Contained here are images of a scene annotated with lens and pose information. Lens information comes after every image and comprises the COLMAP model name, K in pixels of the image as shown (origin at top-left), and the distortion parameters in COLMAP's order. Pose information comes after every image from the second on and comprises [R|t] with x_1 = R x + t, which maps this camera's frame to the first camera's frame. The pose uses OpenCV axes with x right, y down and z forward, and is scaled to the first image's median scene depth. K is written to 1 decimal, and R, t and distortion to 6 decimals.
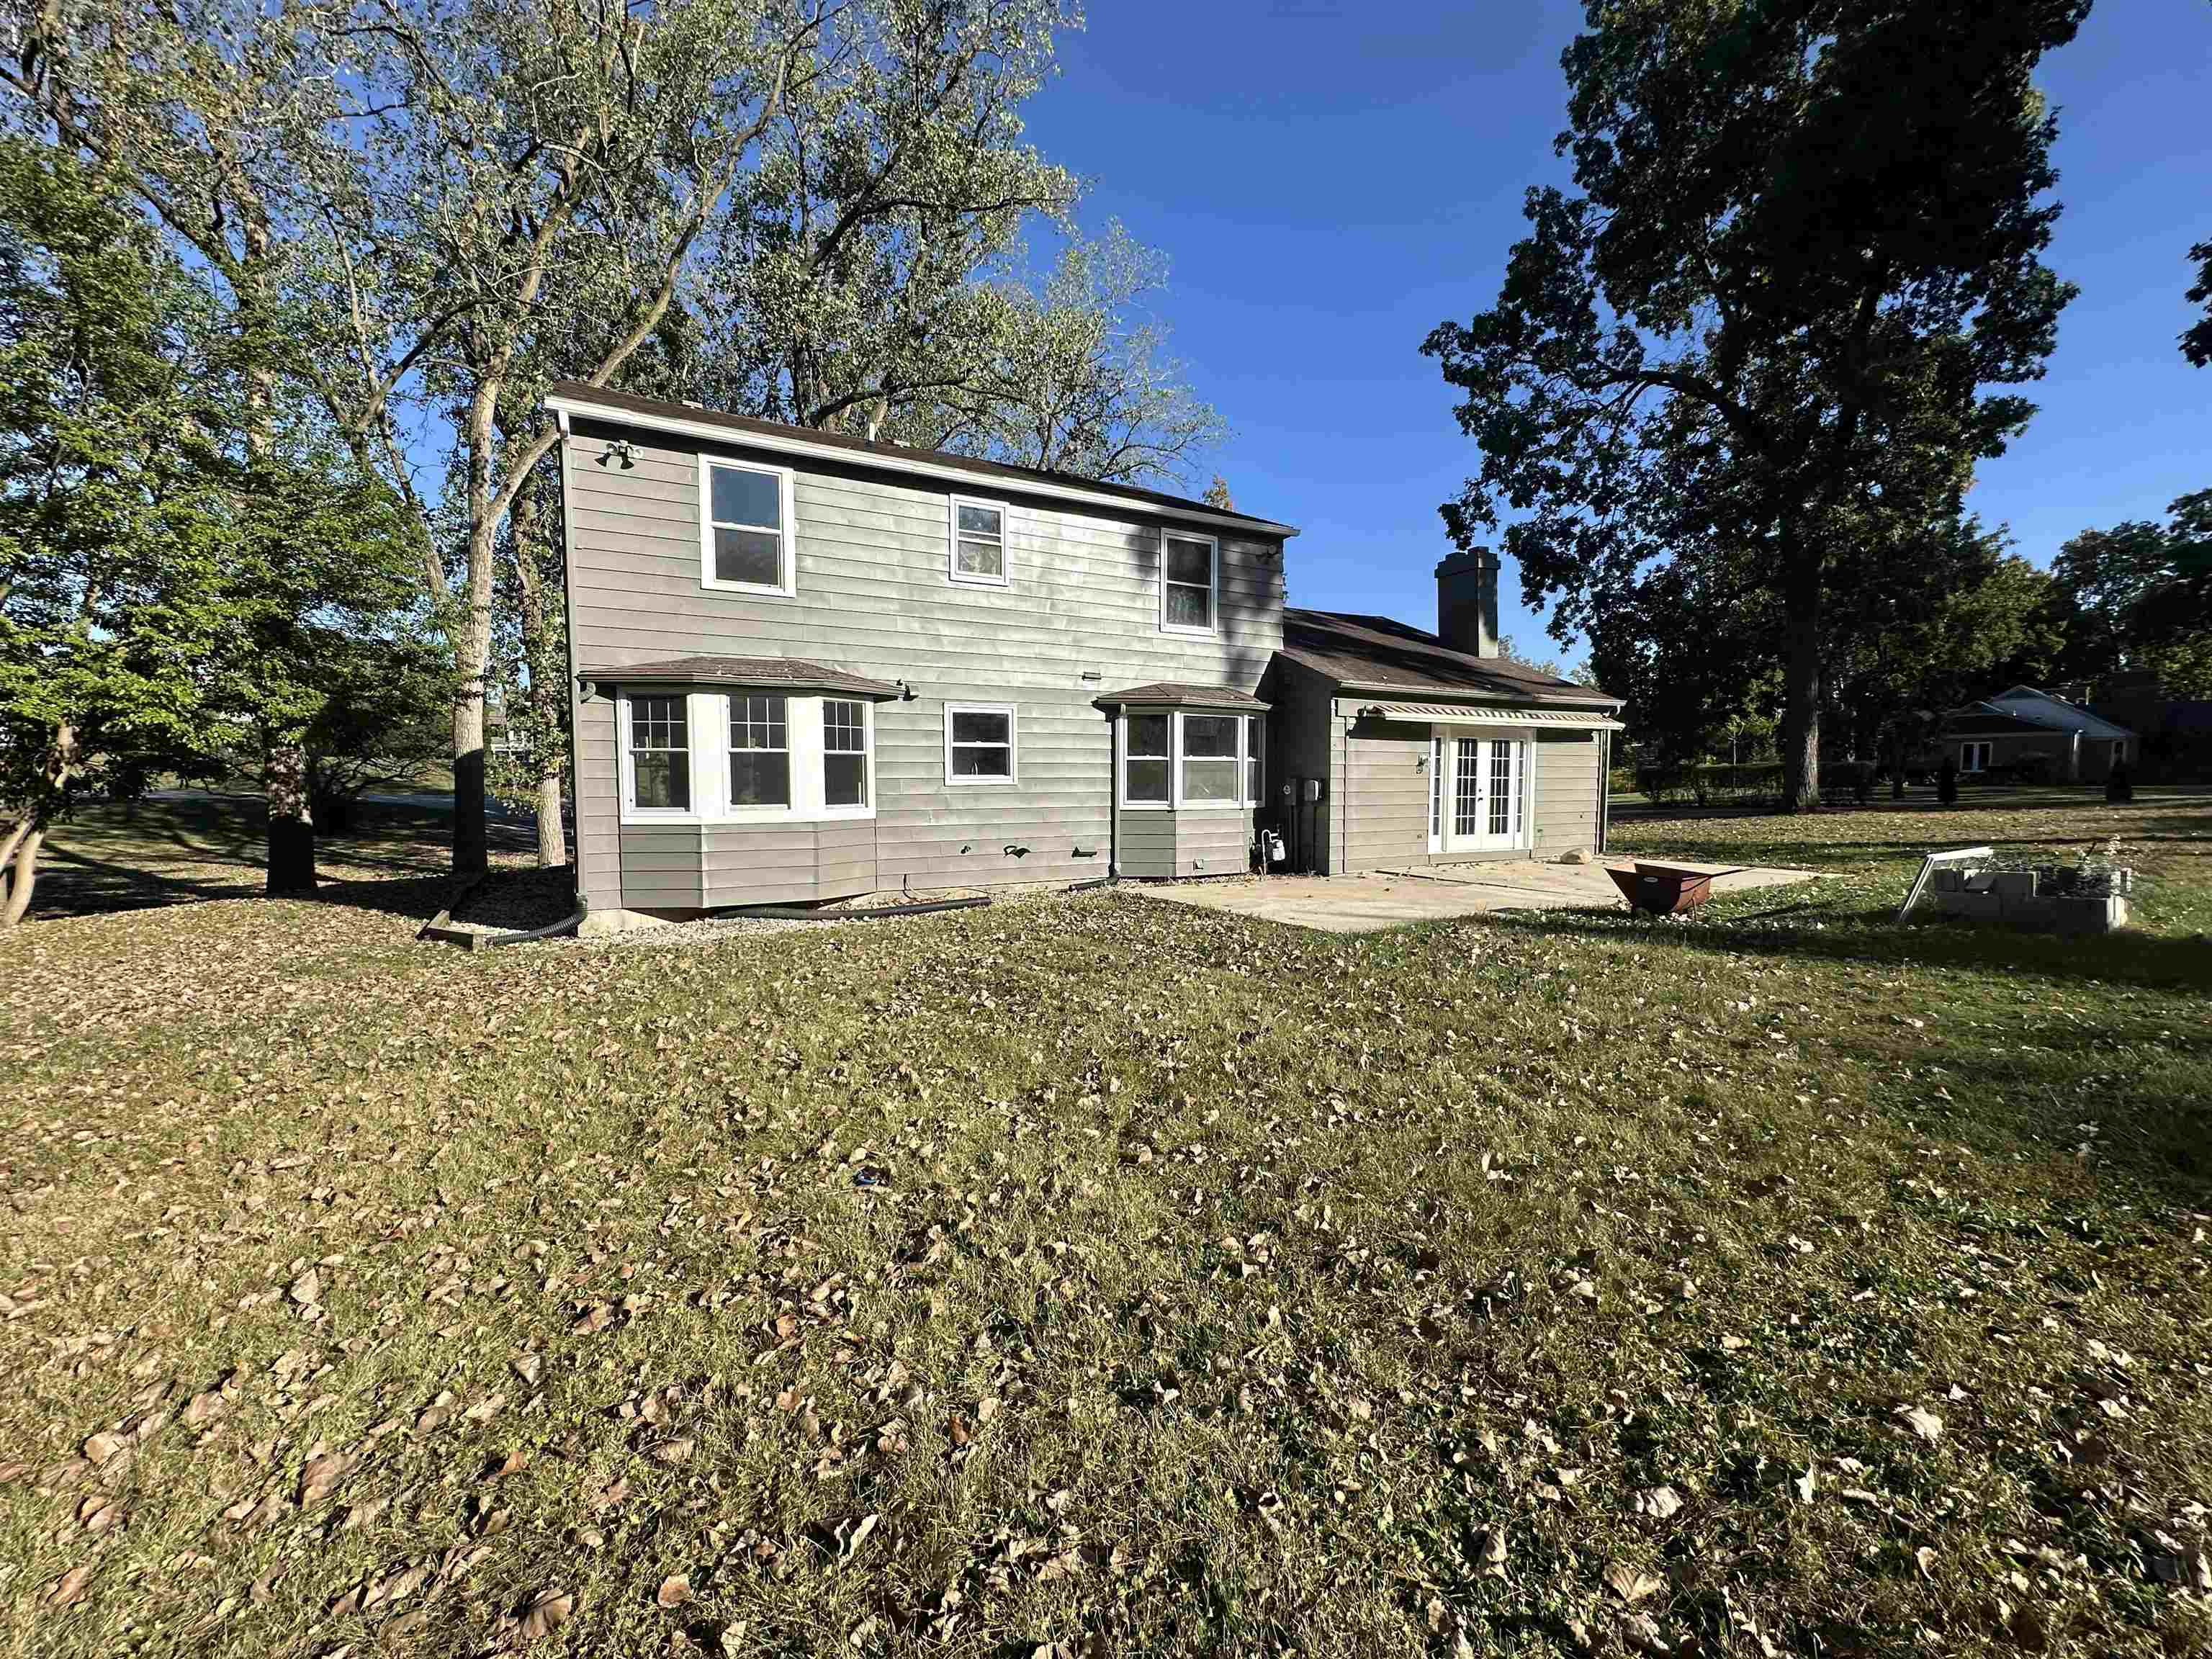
lens RADIAL K [[880.1, 0, 1106.0], [0, 880.1, 829.5], [0, 0, 1]] dist [0.000967, 0.000179]
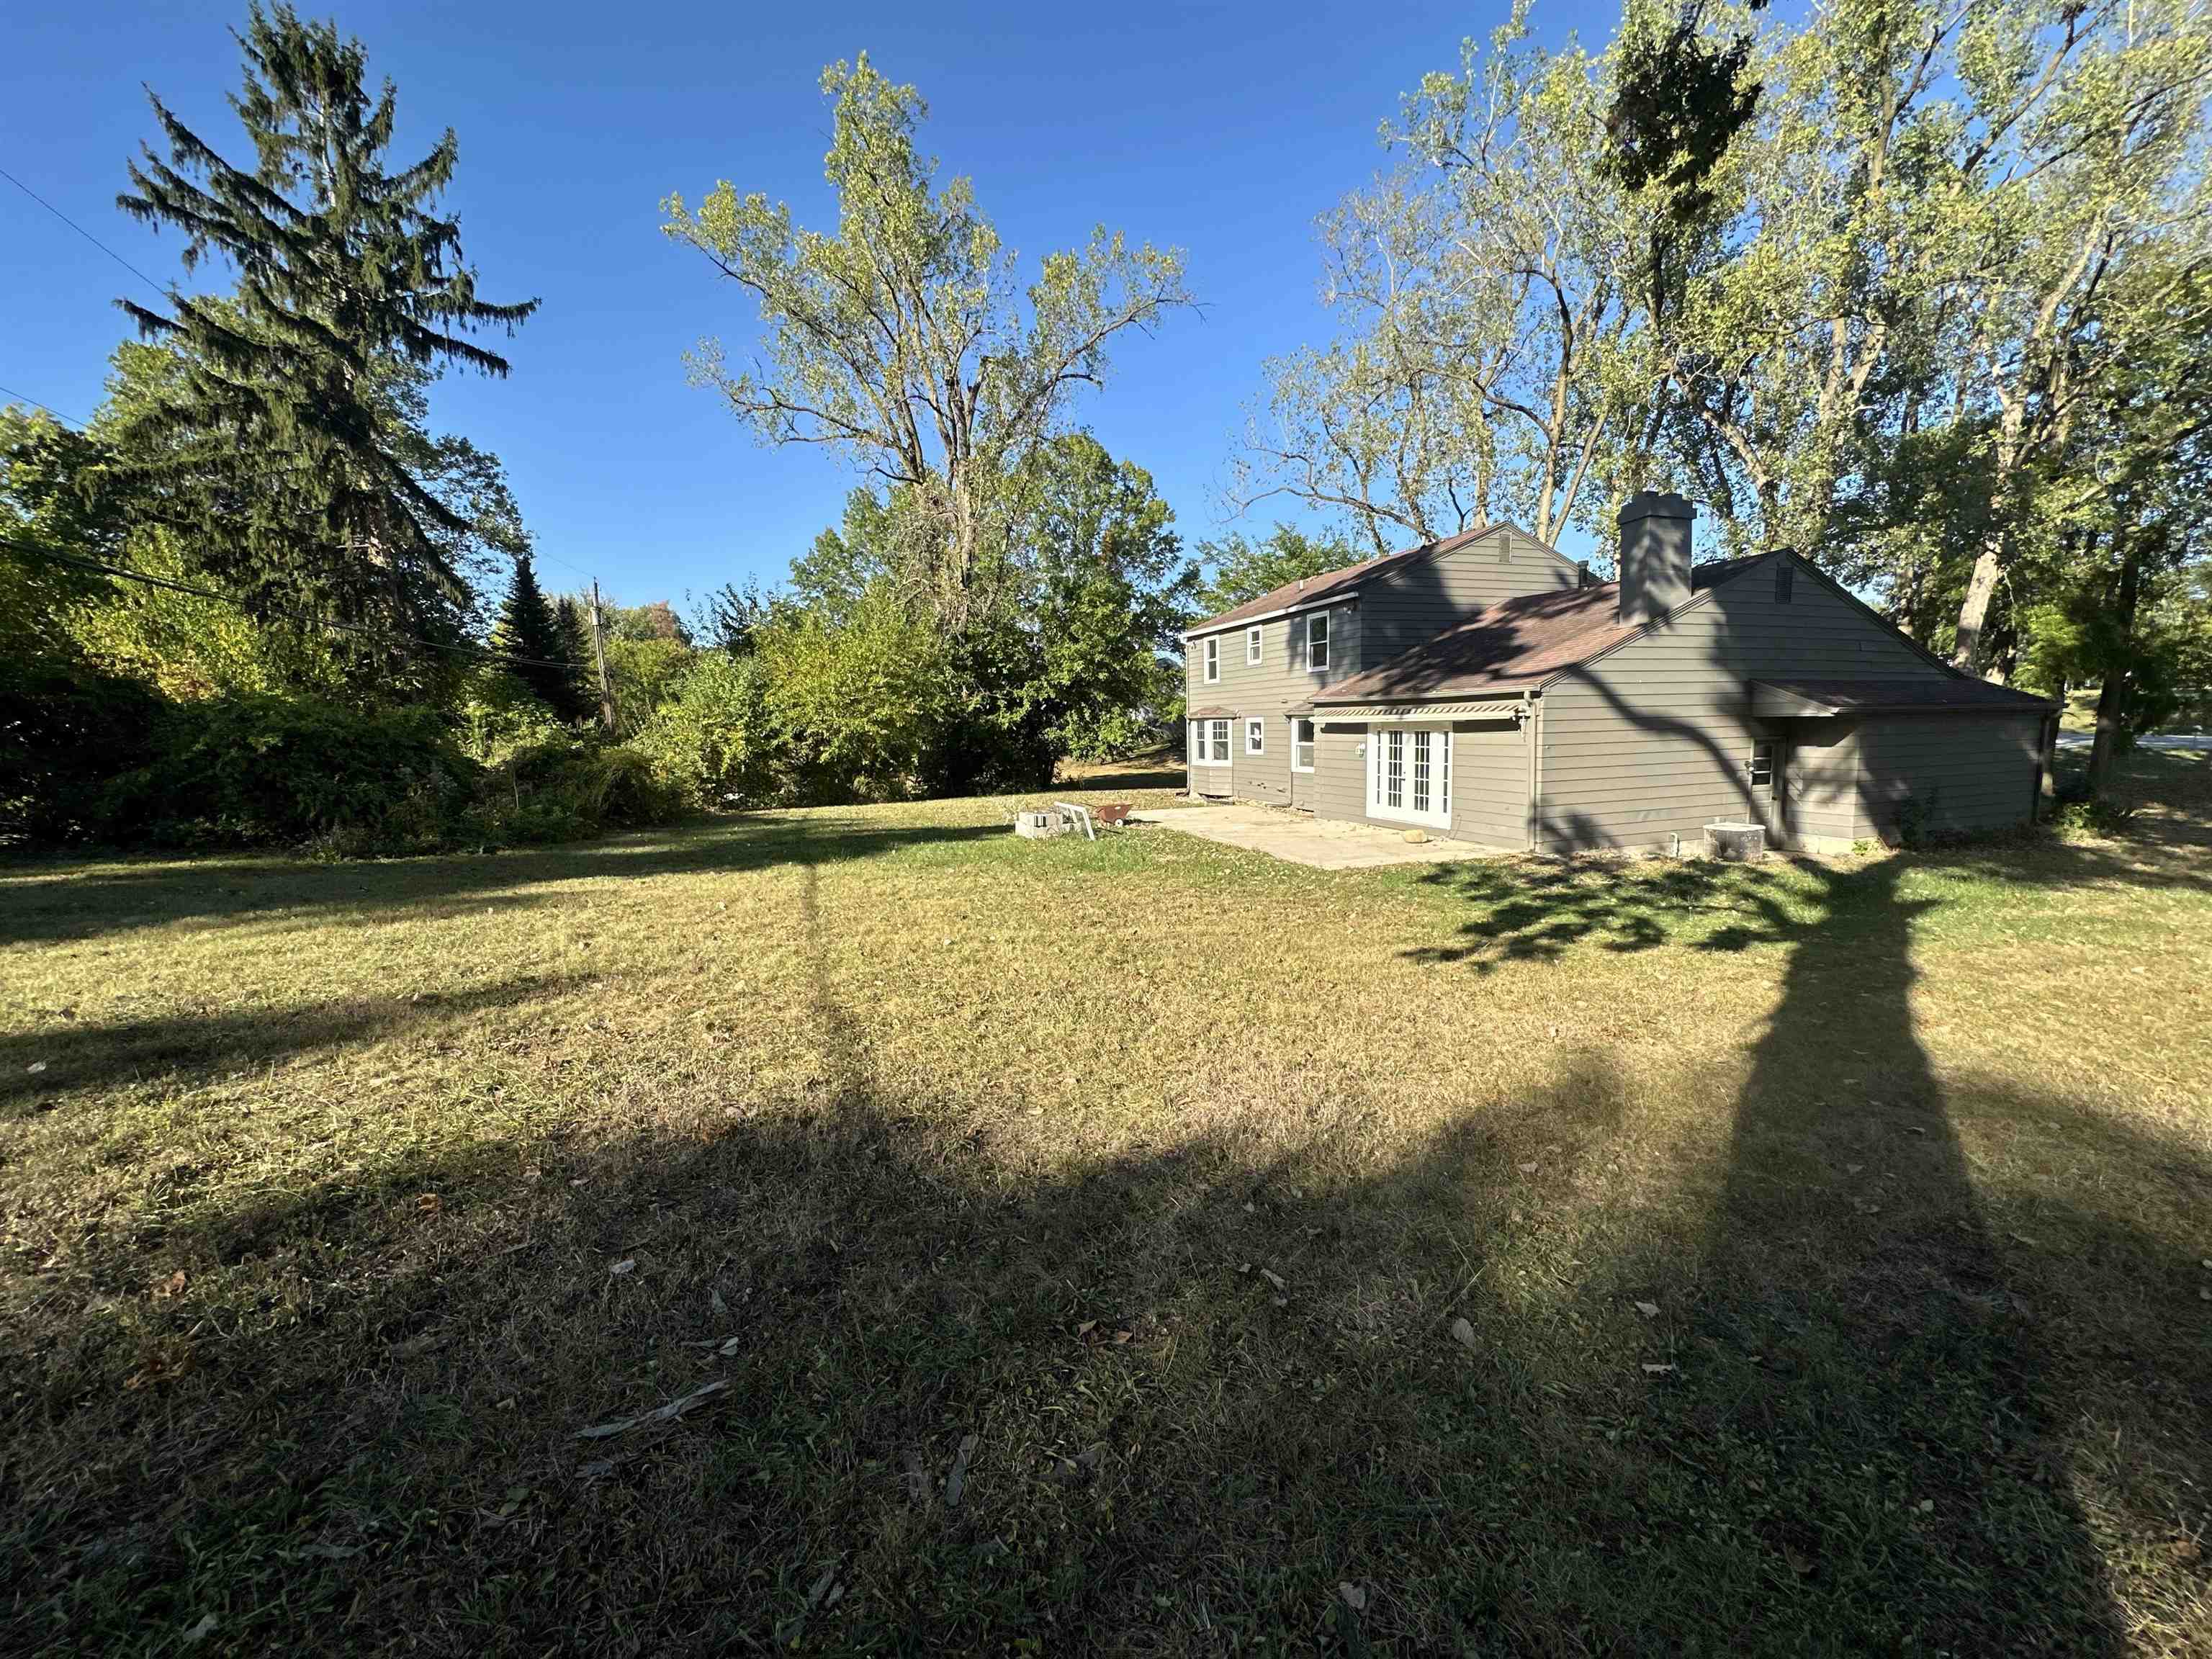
lens RADIAL K [[880.1, 0, 1106.0], [0, 880.1, 829.5], [0, 0, 1]] dist [0.000967, 0.000179]
pose [[-0.139002, 0.120788, -0.982898, 1.742472], [-0.040018, 0.991038, 0.127448, -0.107954], [0.989483, 0.057050, -0.132922, 0.761474]]
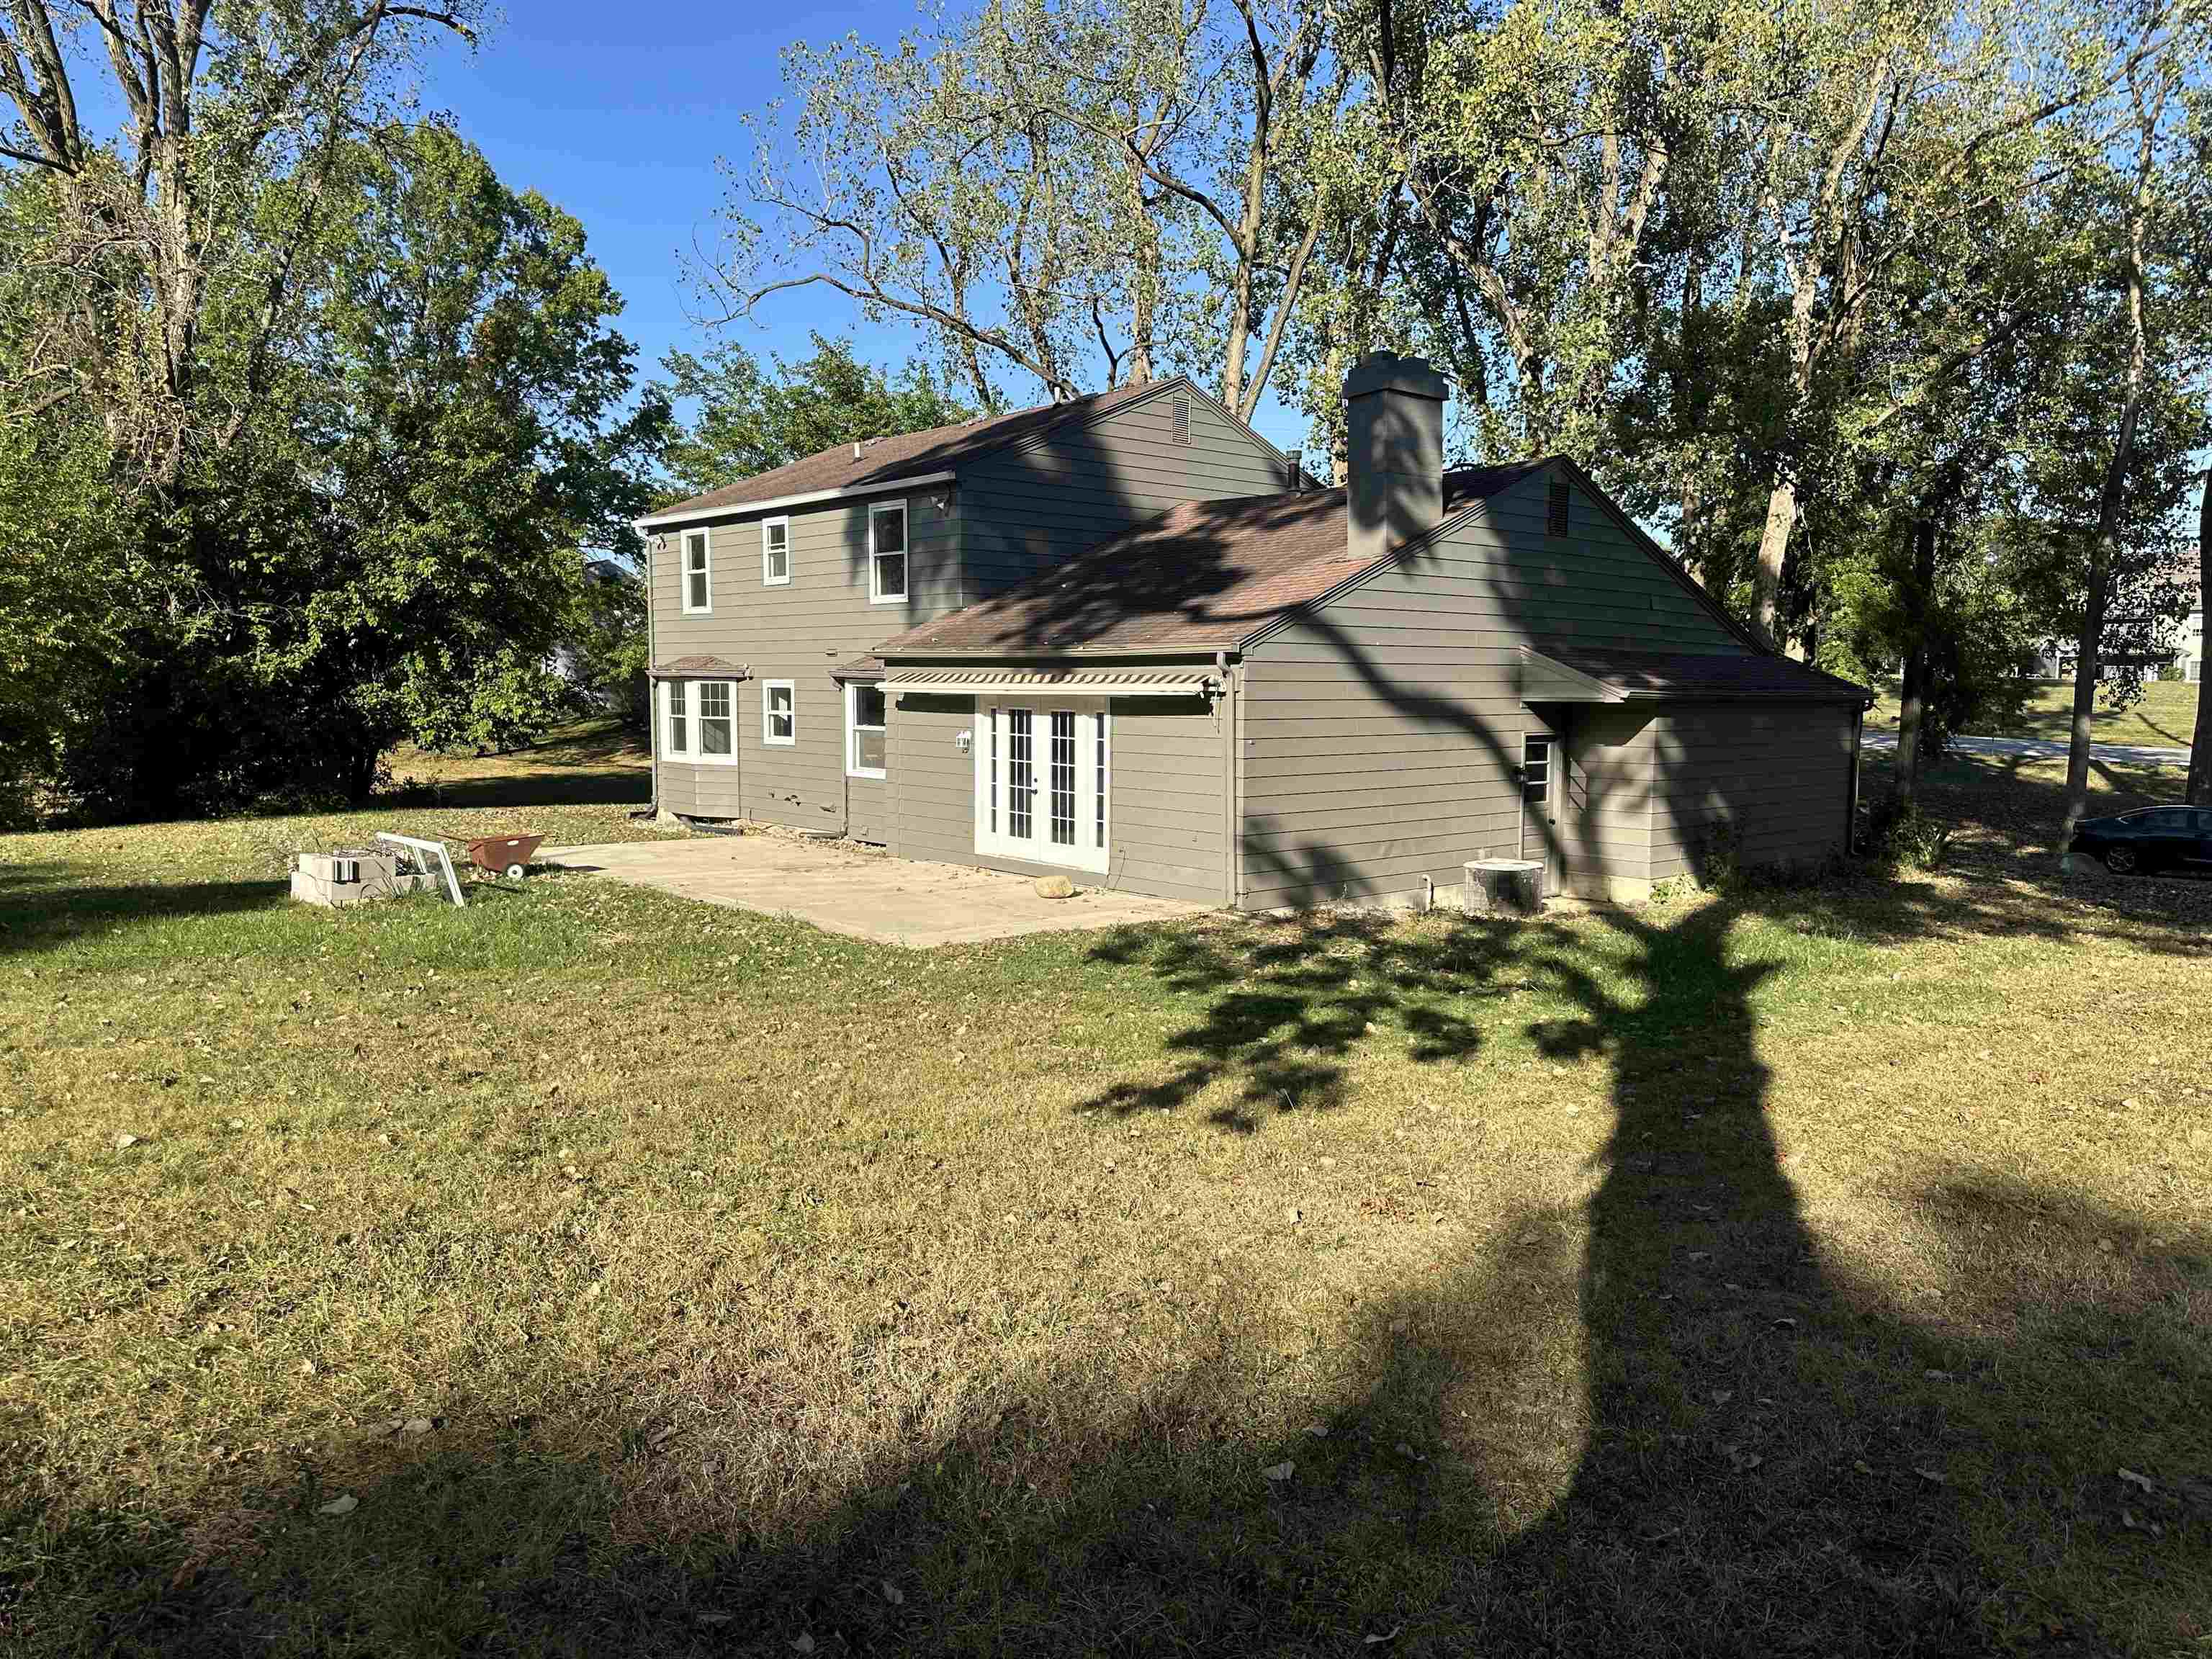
lens RADIAL K [[1536.7, 0, 1106.0], [0, 1536.7, 829.5], [0, 0, 1]] dist [0.084185, -0.124112]
pose [[0.236362, 0.092328, -0.967269, 1.719274], [-0.067877, 0.994612, 0.078352, -0.109904], [0.969291, 0.047136, 0.241355, 0.756379]]
